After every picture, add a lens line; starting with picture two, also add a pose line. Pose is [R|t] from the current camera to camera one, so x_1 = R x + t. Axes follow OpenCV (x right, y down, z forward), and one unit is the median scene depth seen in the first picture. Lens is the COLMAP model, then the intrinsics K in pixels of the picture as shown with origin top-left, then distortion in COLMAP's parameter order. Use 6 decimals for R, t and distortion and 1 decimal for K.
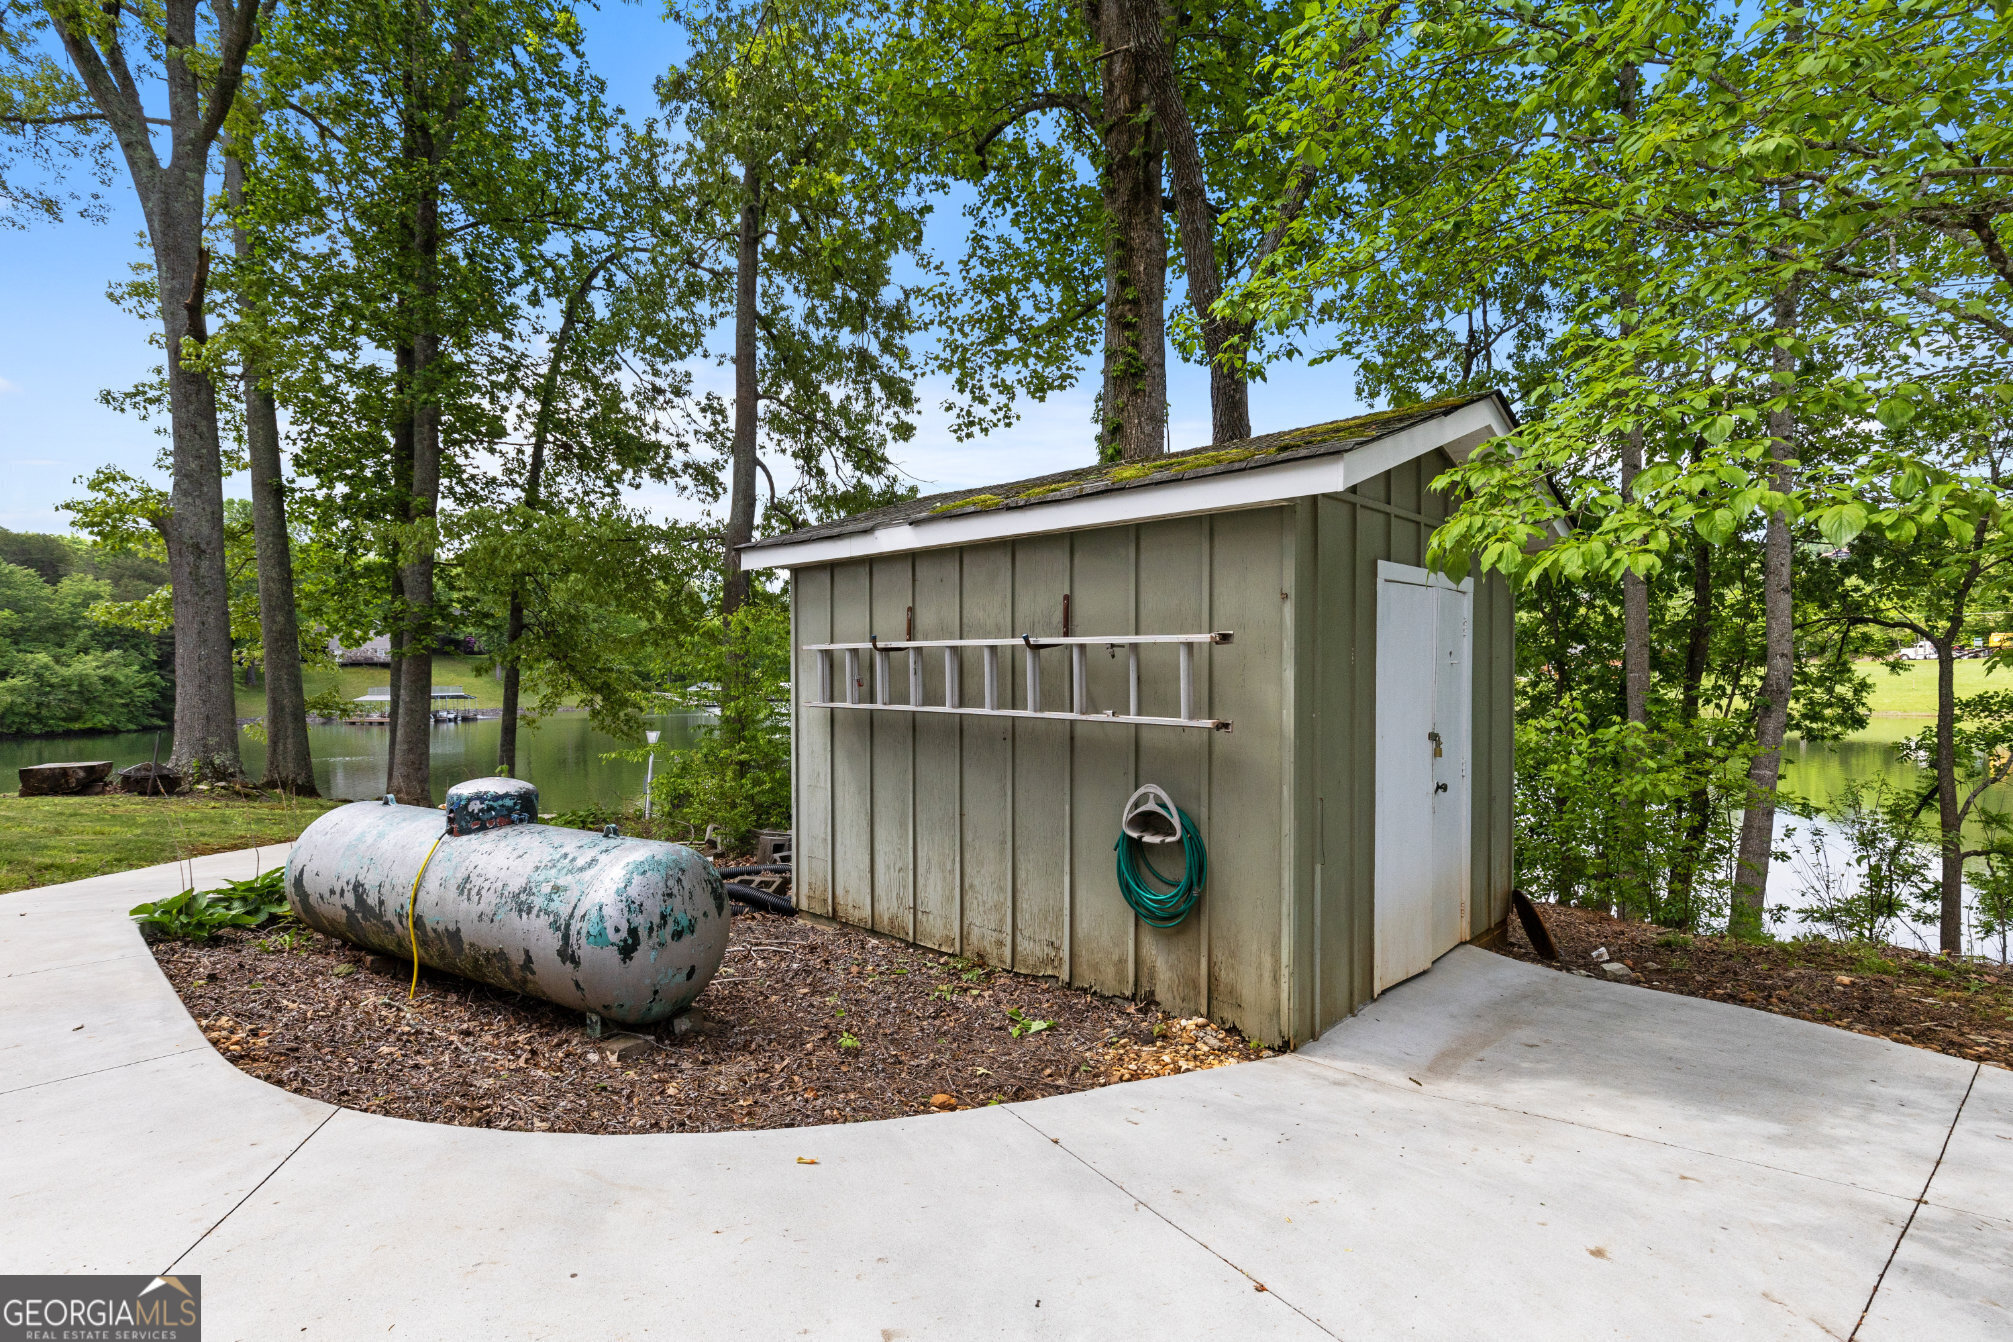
lens RADIAL K [[961.1, 0, 1007.9], [0, 961.1, 671.0], [0, 0, 1]] dist [-0.002324, -0.000083]
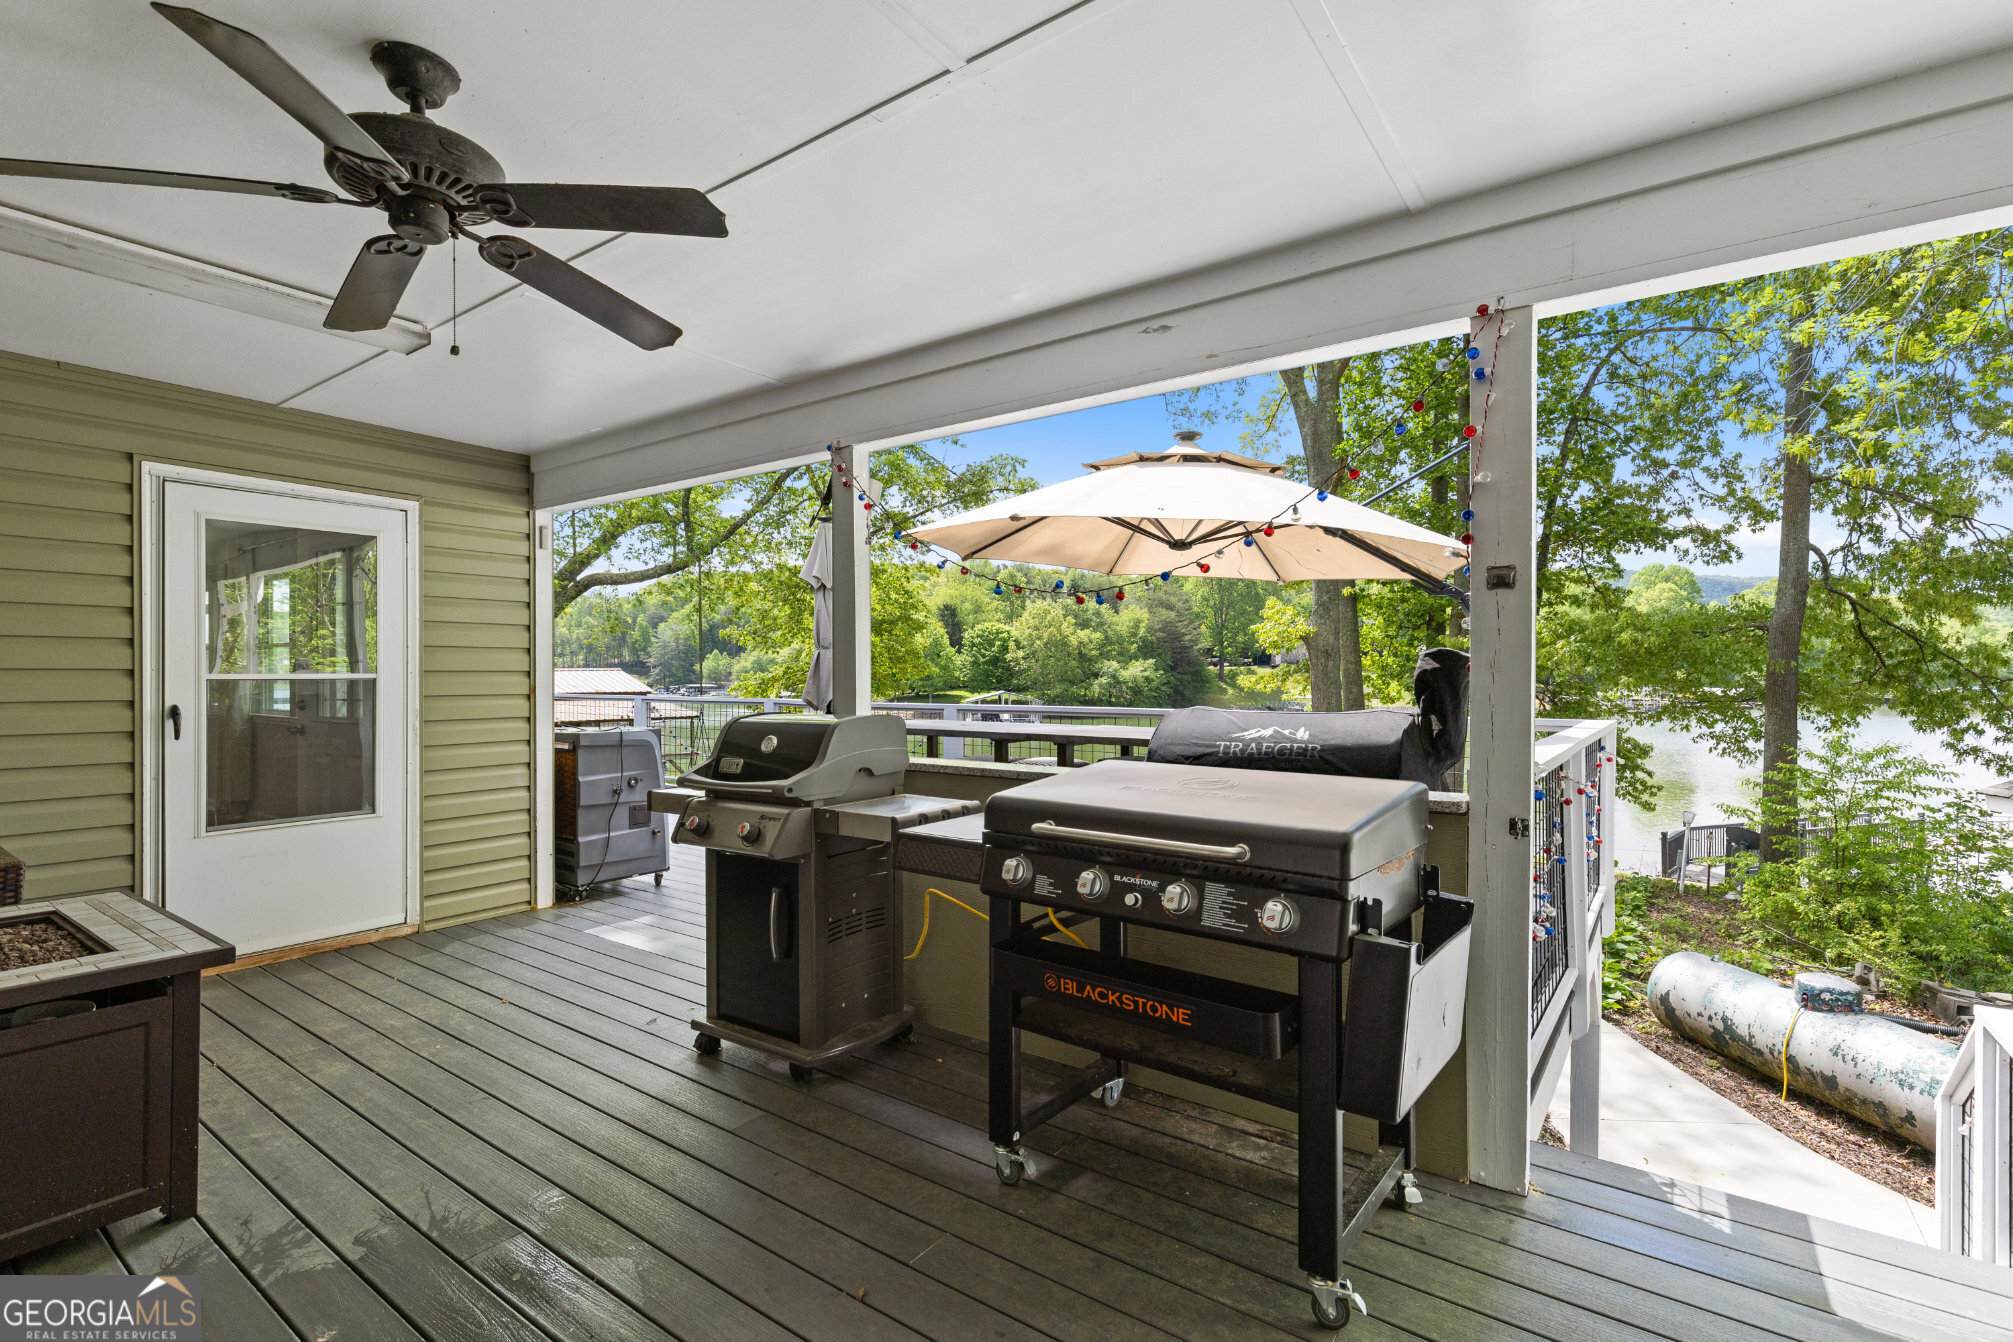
lens RADIAL K [[919.9, 0, 1017.4], [0, 919.9, 672.3], [0, 0, 1]] dist [0.008321, -0.001257]
pose [[0.640291, 0.010325, -0.768063, -0.039628], [-0.006589, 0.999947, 0.007949, -0.070526], [0.768104, -0.000029, 0.640325, -0.181609]]
